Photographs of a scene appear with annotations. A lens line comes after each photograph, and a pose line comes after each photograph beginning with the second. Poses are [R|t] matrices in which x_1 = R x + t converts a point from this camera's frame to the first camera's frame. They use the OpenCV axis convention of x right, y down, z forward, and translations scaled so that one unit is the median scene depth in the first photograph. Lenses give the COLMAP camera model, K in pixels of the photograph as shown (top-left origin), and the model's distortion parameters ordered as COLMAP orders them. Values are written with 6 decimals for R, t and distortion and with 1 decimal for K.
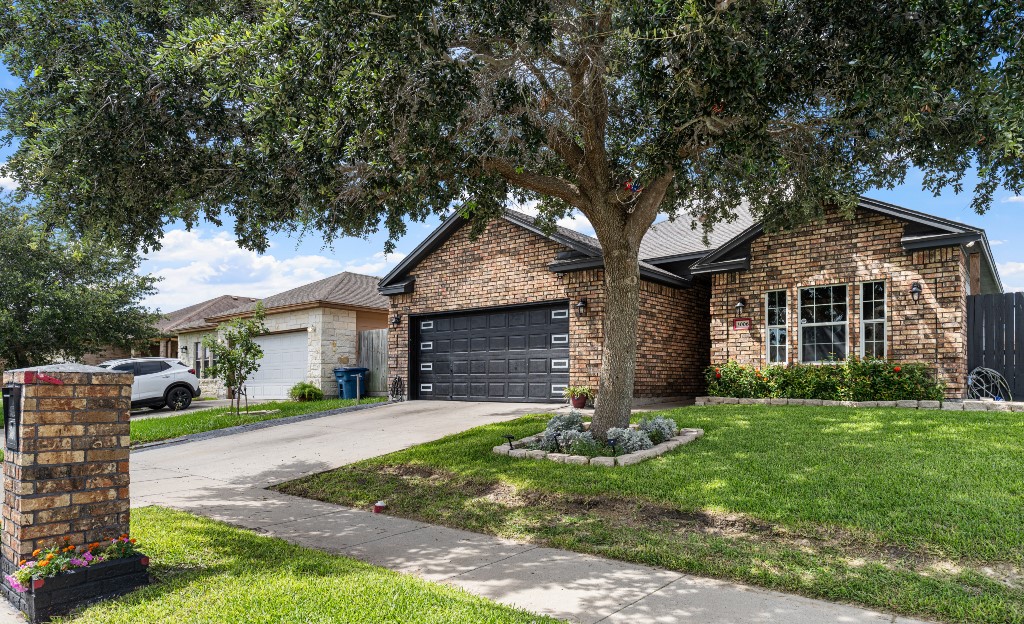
lens RADIAL K [[633.0, 0, 511.8], [0, 633.0, 372.1], [0, 0, 1]] dist [0.001850, 0.001507]
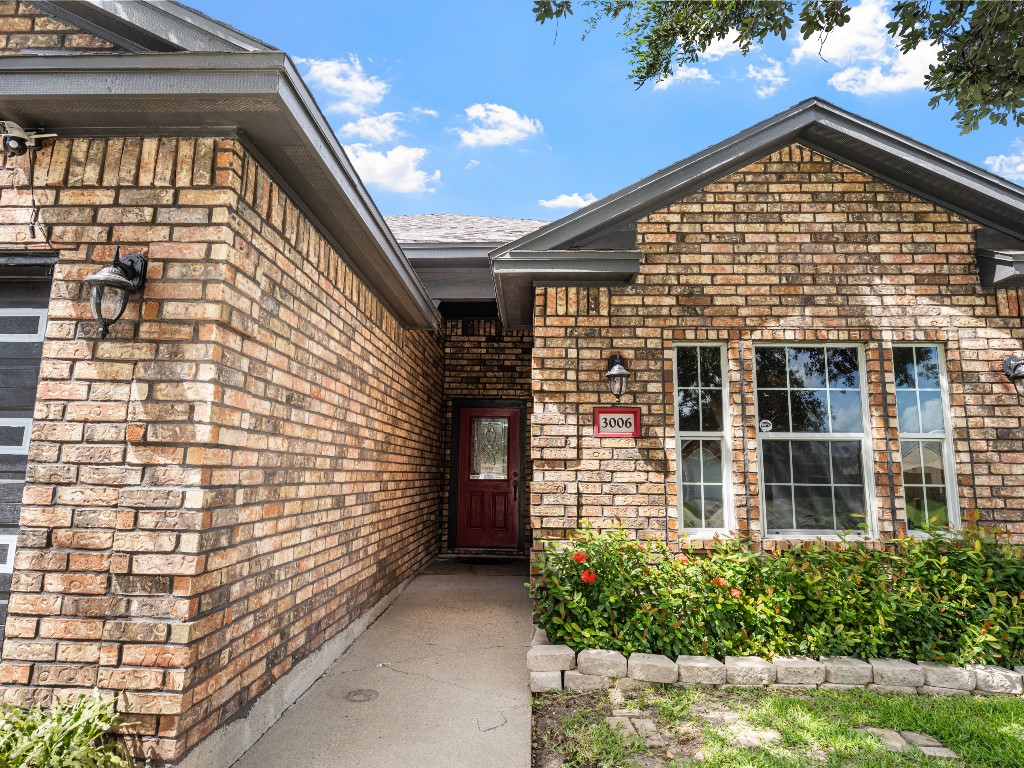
lens RADIAL K [[600.4, 0, 512.0], [0, 600.4, 384.0], [0, 0, 1]] dist [-0.006323, -0.000755]
pose [[0.793836, 0.101059, 0.599677, 0.098611], [-0.025322, 0.990733, -0.133440, -0.049825], [-0.607605, 0.090744, 0.789039, 0.764961]]
